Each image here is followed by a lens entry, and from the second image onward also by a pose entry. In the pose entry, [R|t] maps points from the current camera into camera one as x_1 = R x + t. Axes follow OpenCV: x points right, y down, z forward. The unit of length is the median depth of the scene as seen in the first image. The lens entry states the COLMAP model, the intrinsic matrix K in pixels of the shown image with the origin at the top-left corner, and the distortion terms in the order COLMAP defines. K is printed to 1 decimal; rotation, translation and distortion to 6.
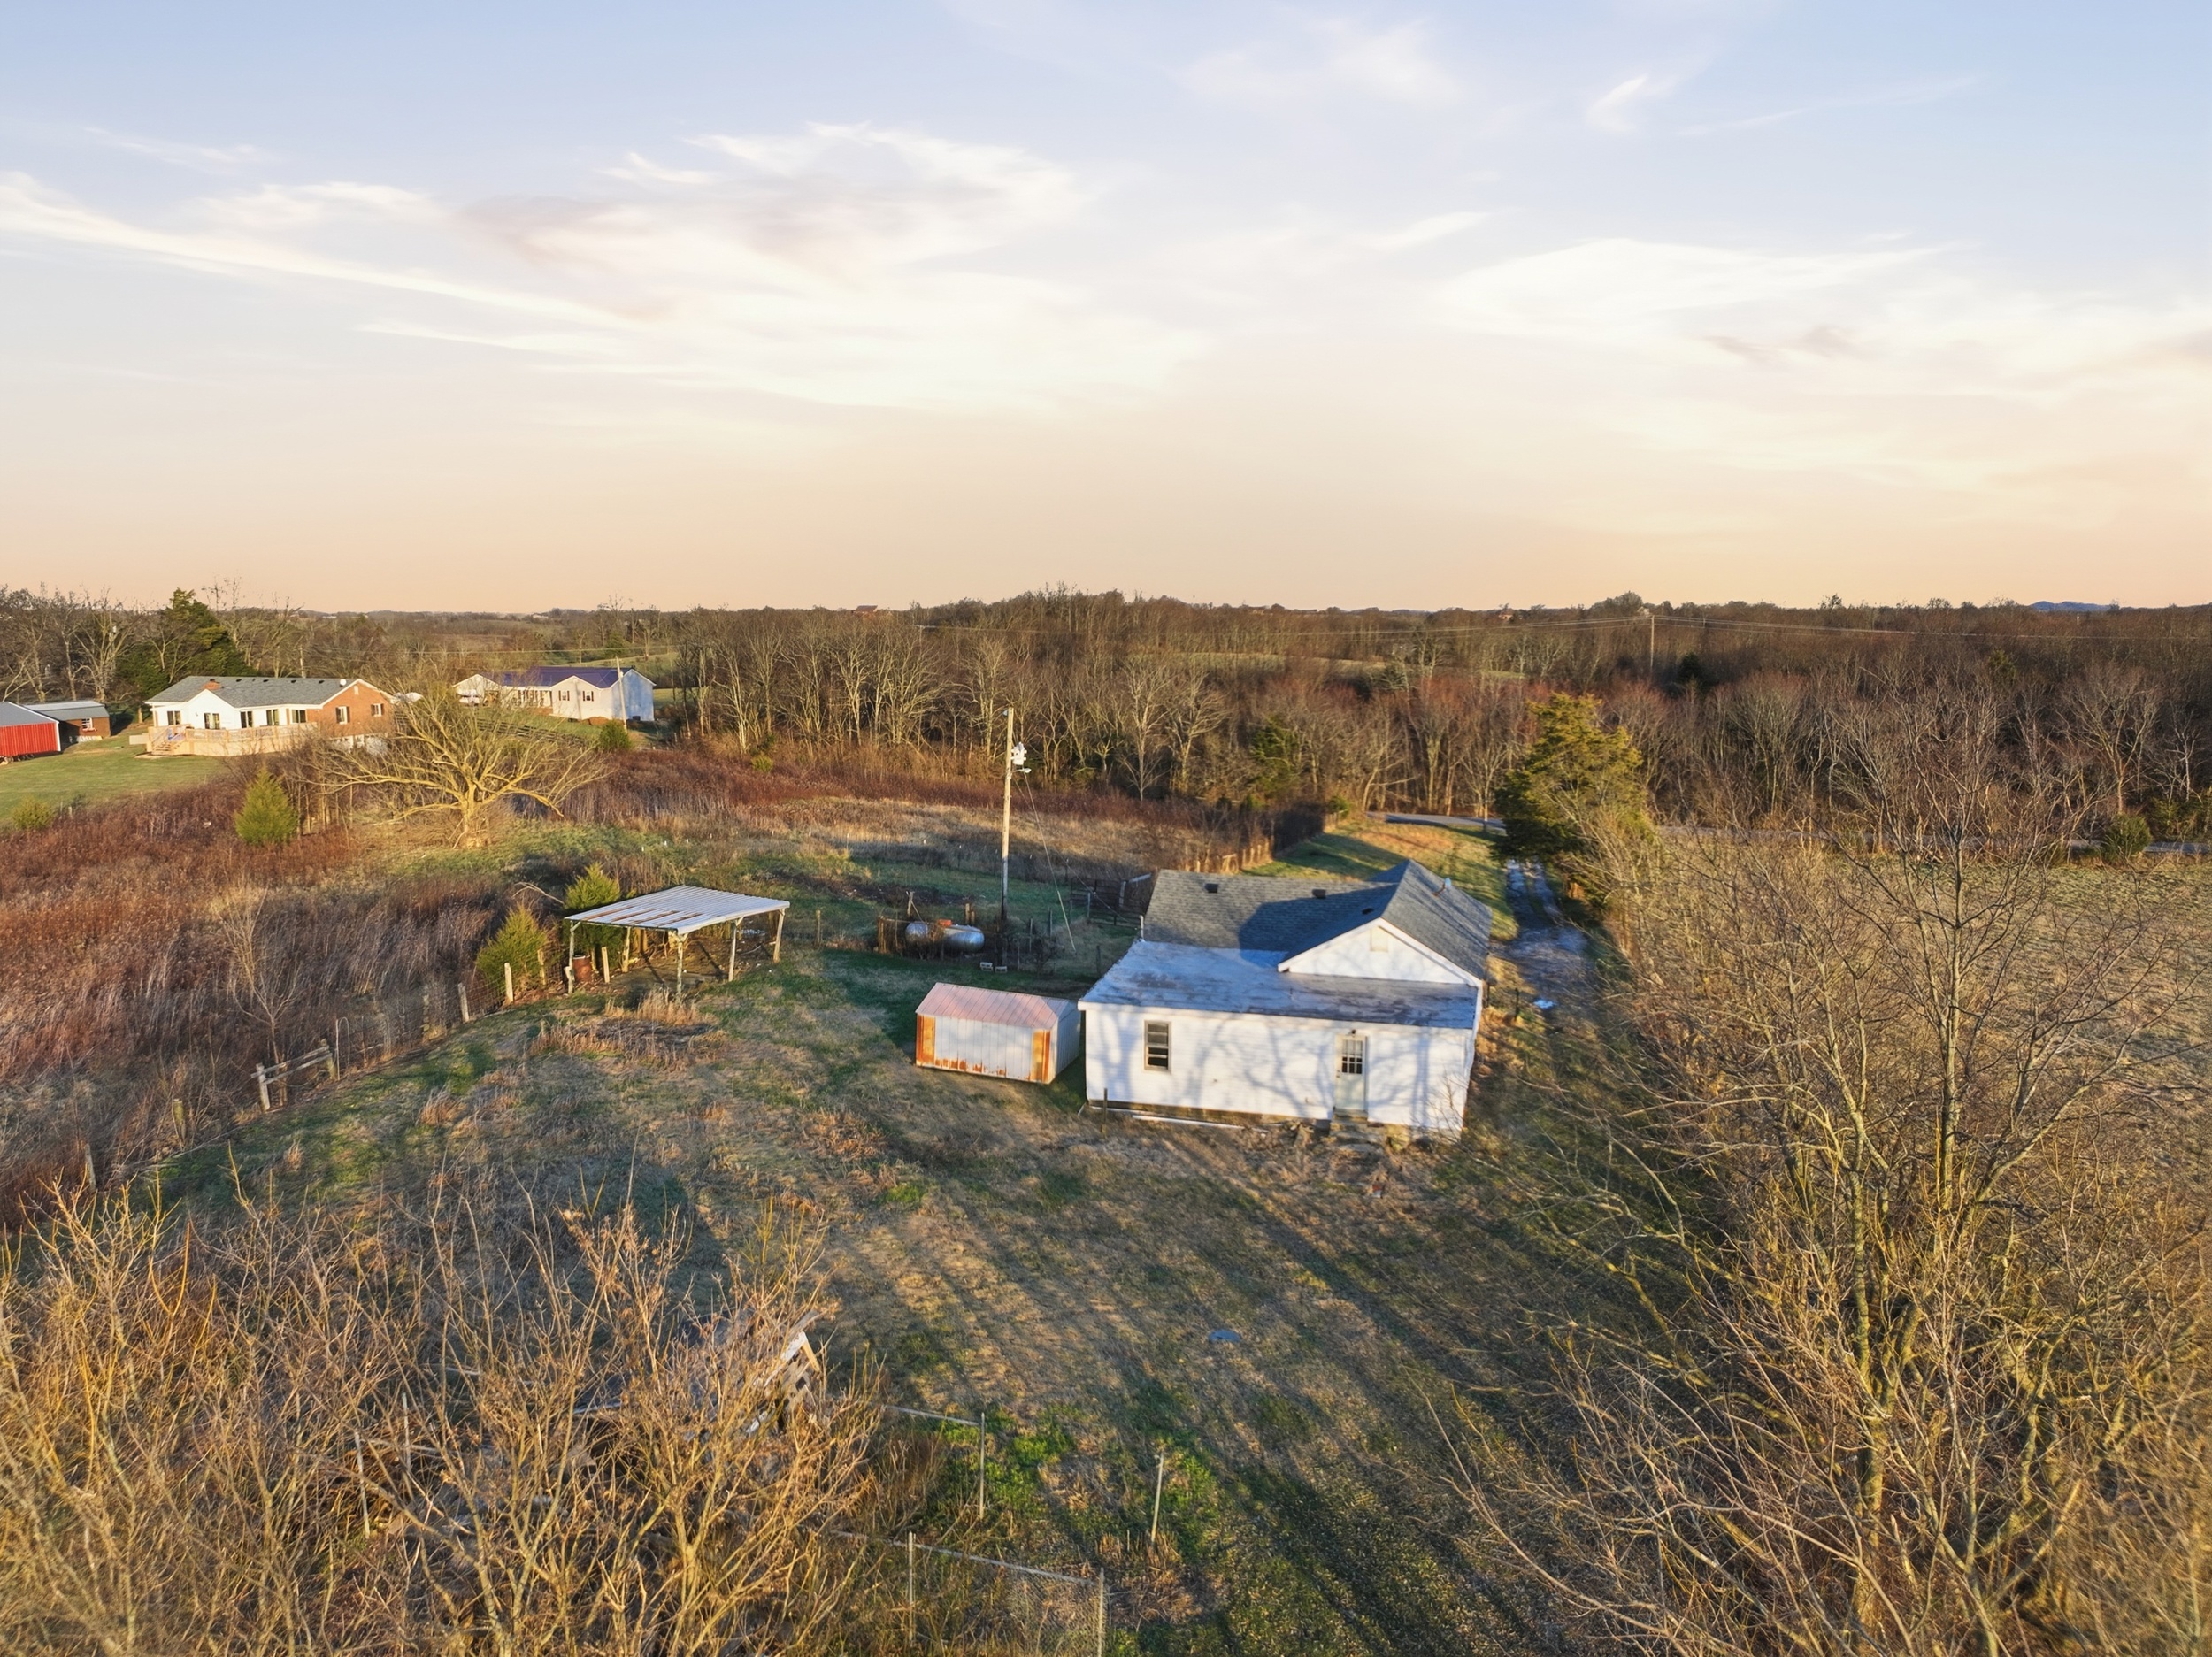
lens RADIAL K [[1550.9, 0, 1104.3], [0, 1550.9, 827.8], [0, 0, 1]] dist [0.005173, 0.000971]
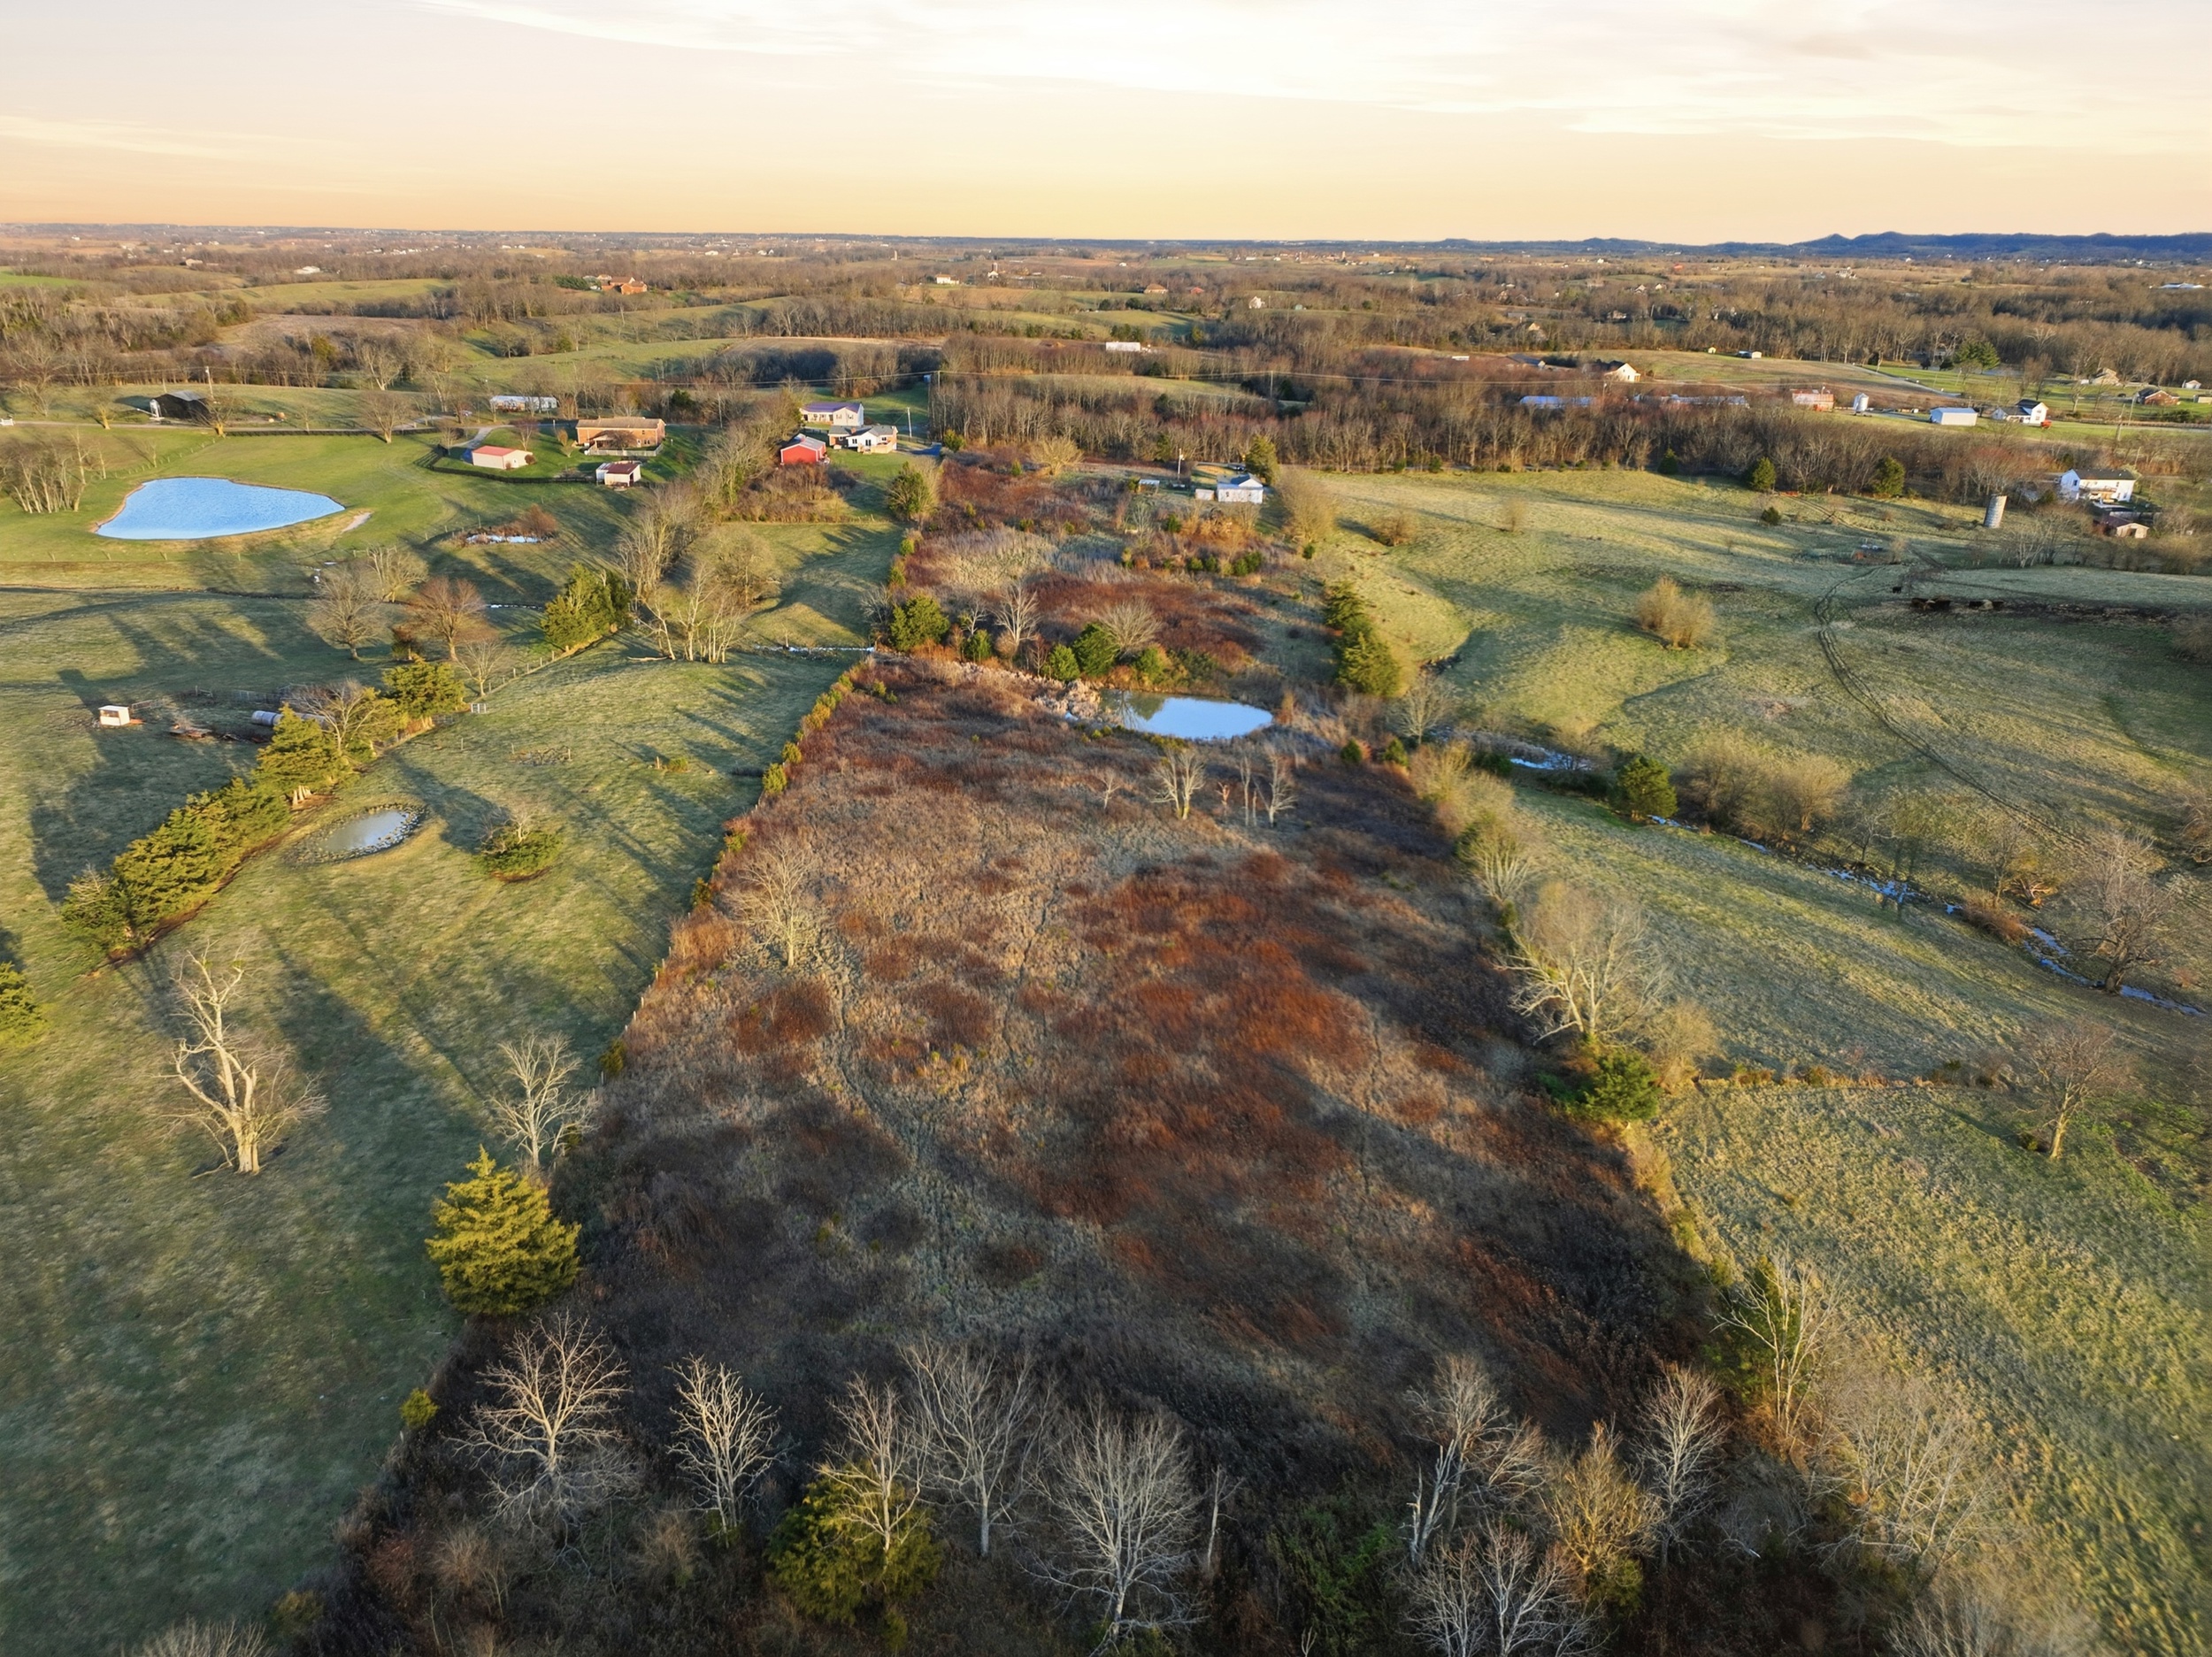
lens RADIAL K [[1550.9, 0, 1110.1], [0, 1550.9, 832.5], [0, 0, 1]] dist [0.005173, 0.000971]
pose [[0.968335, -0.078028, 0.237150, -0.899866], [0.021507, 0.972444, 0.232142, -0.014005], [-0.248728, -0.219690, 0.943329, -2.377464]]
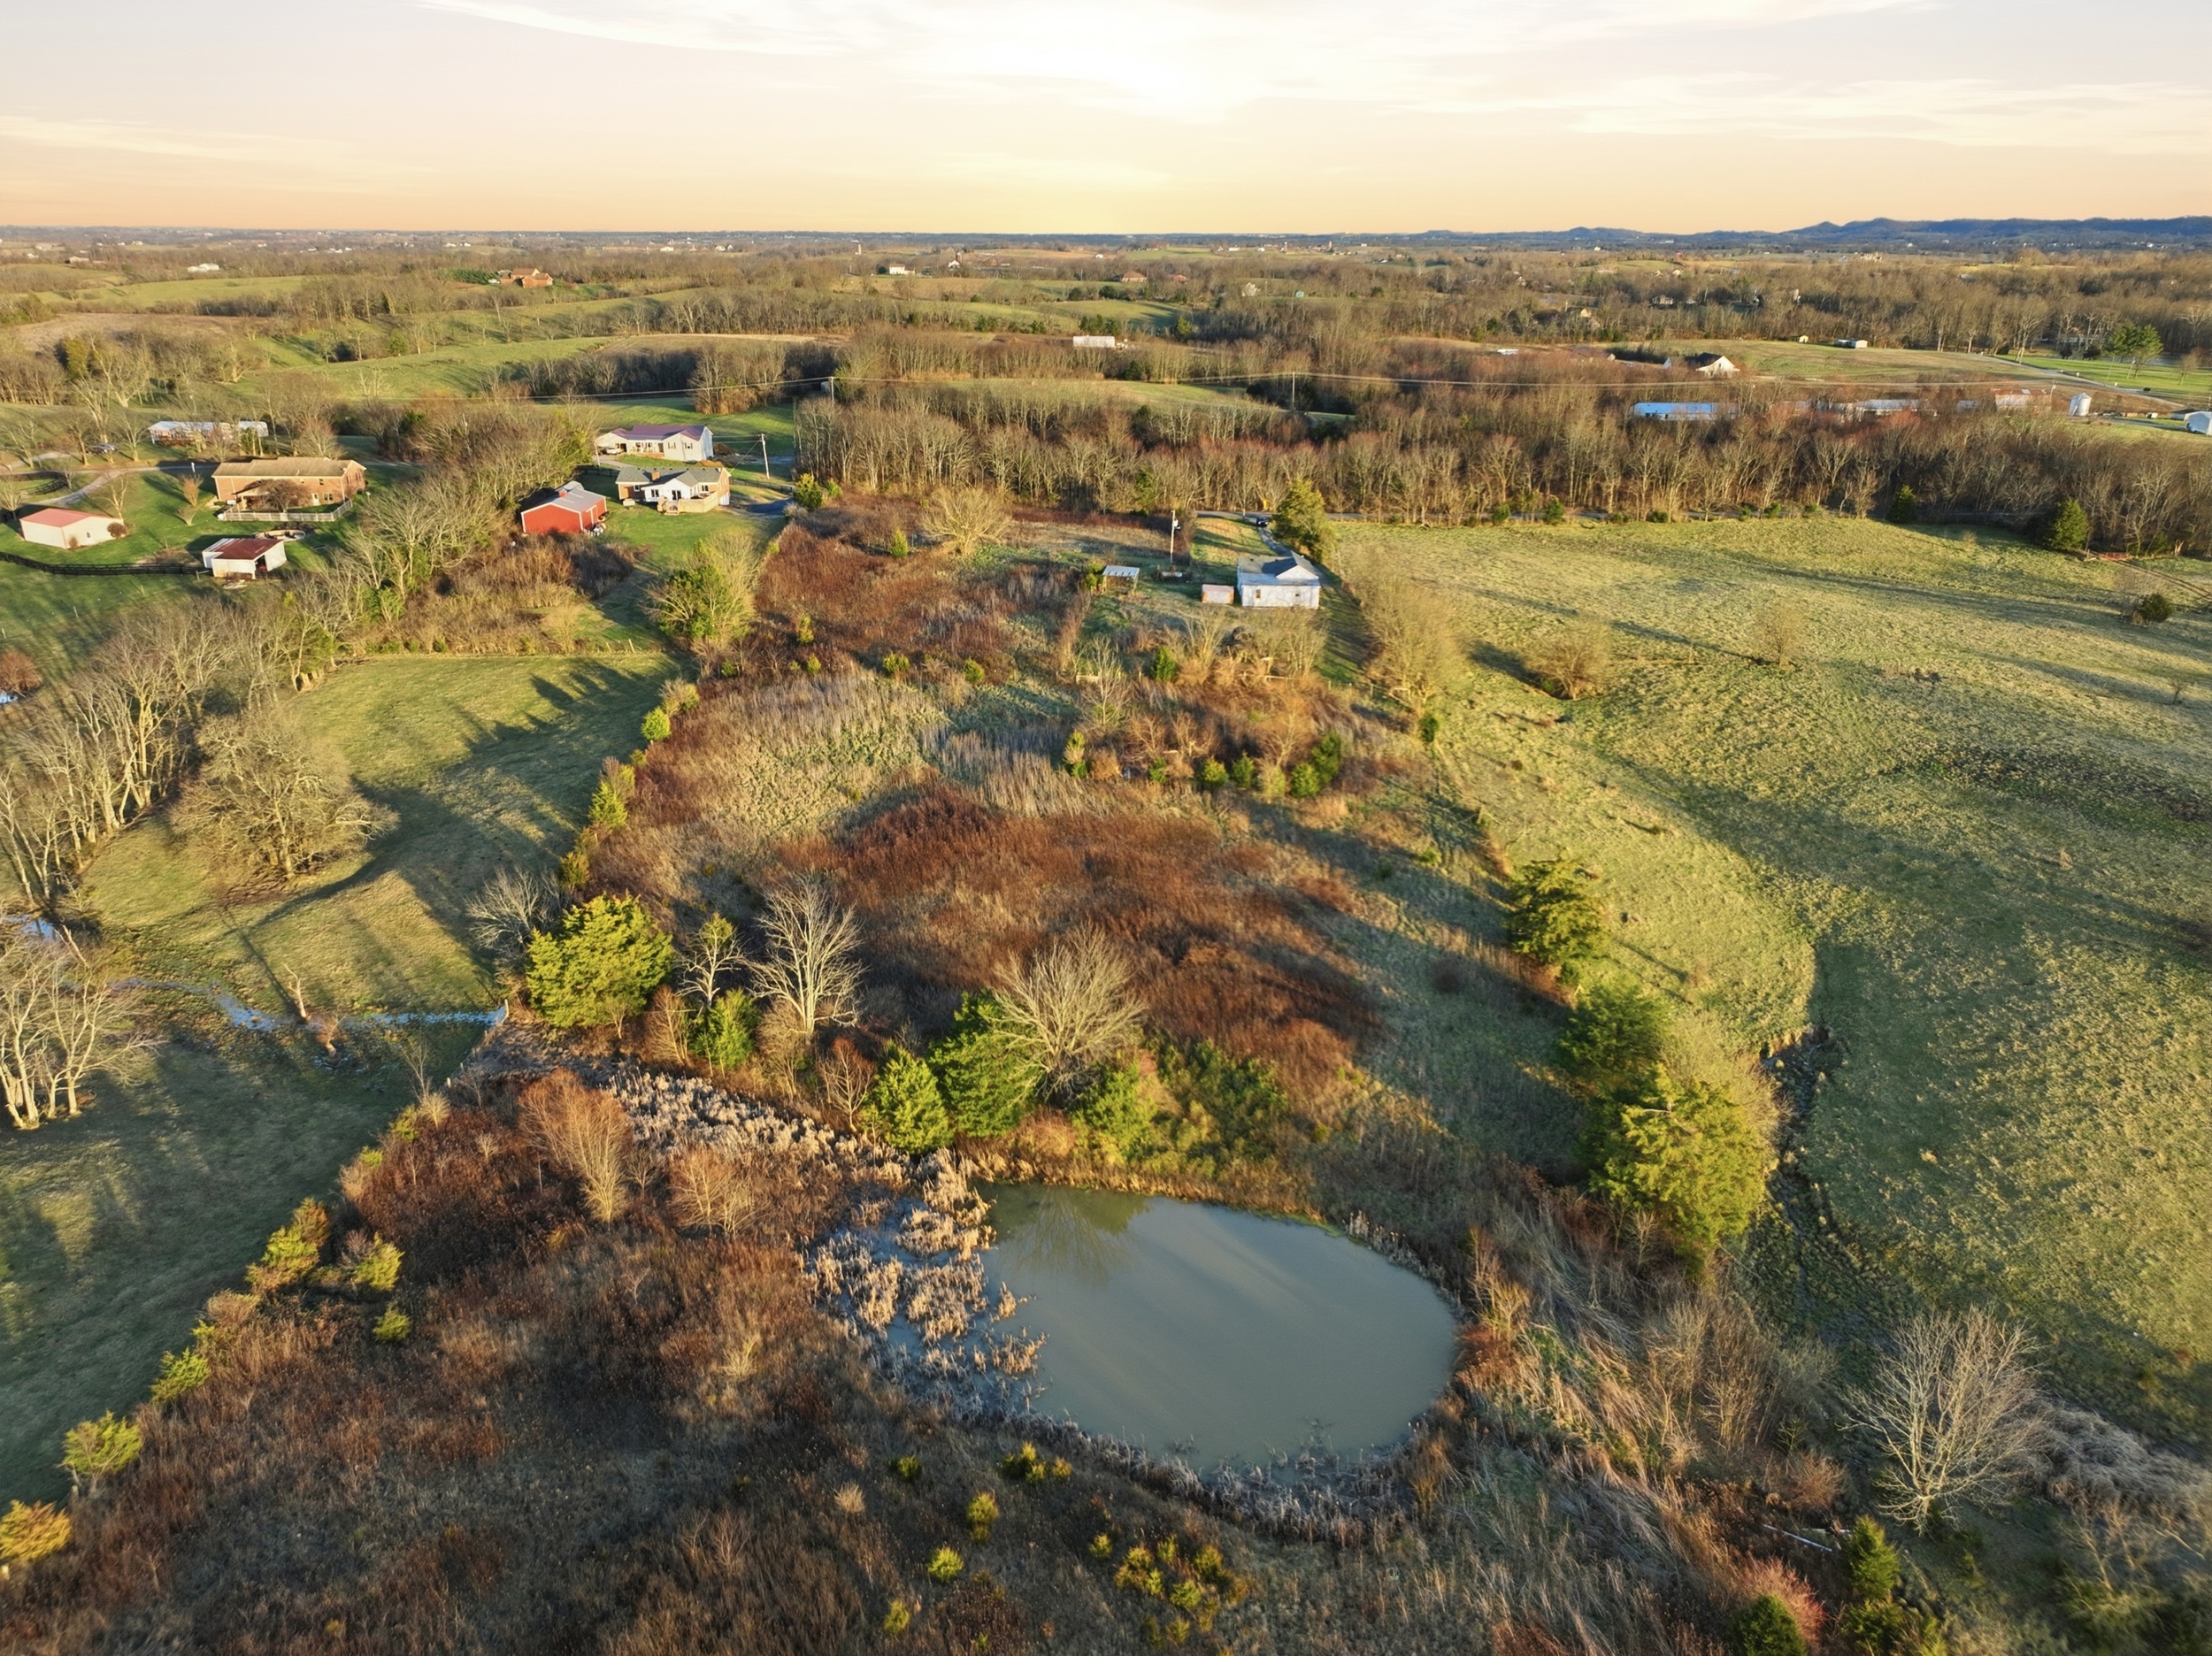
lens RADIAL K [[1550.9, 0, 1098.8], [0, 1550.9, 823.8], [0, 0, 1]] dist [0.005173, 0.000971]
pose [[0.966839, -0.087688, 0.239861, -0.548985], [0.031381, 0.972880, 0.229172, -0.094059], [-0.253451, -0.214045, 0.943370, -1.181184]]
